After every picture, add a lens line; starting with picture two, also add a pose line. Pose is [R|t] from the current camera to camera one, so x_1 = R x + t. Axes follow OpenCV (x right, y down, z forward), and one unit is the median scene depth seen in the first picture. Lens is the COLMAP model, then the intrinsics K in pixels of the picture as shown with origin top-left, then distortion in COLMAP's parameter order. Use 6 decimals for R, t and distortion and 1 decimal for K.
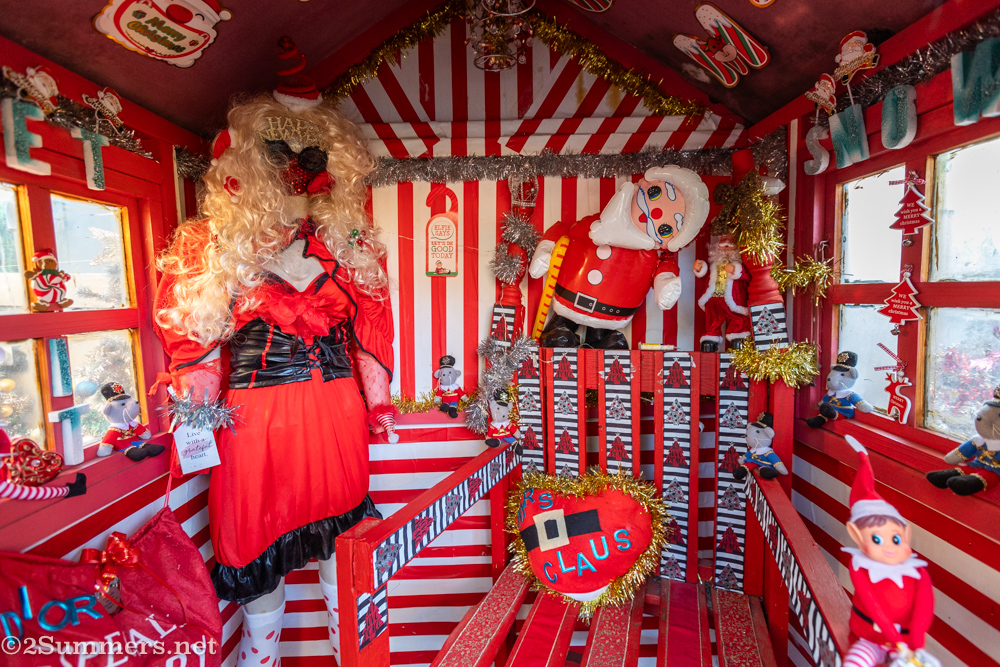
lens RADIAL K [[475.1, 0, 507.6], [0, 475.1, 328.8], [0, 0, 1]] dist [0.022008, -0.000451]
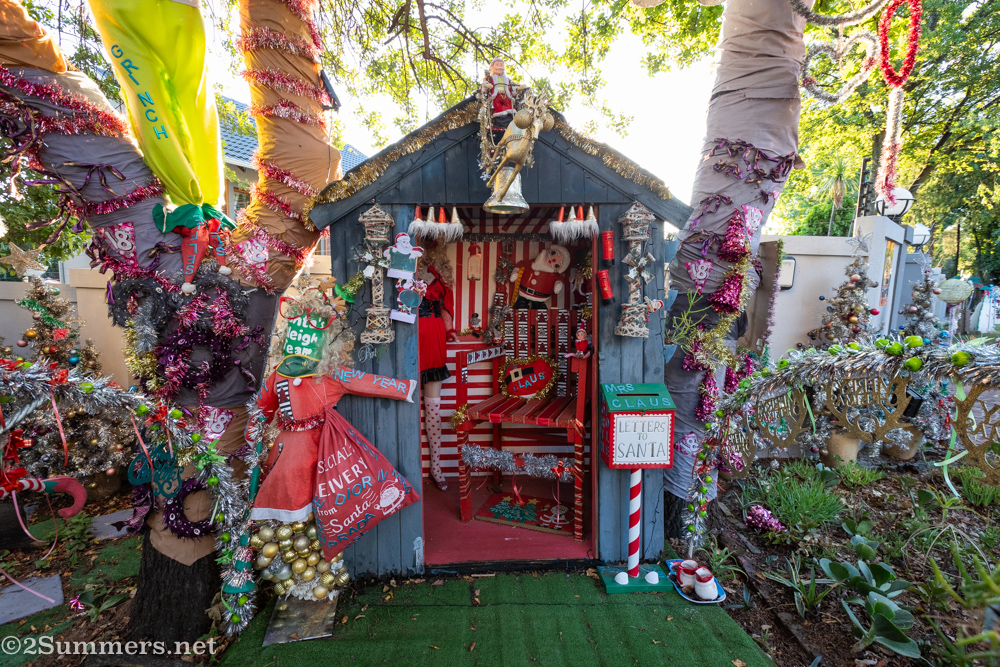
lens RADIAL K [[475.1, 0, 502.9], [0, 475.1, 329.2], [0, 0, 1]] dist [0.022008, -0.000451]
pose [[0.999077, 0.015908, 0.039908, -0.098906], [-0.015825, 0.999872, -0.002387, 0.173763], [-0.039941, 0.001753, 0.999200, -1.733976]]
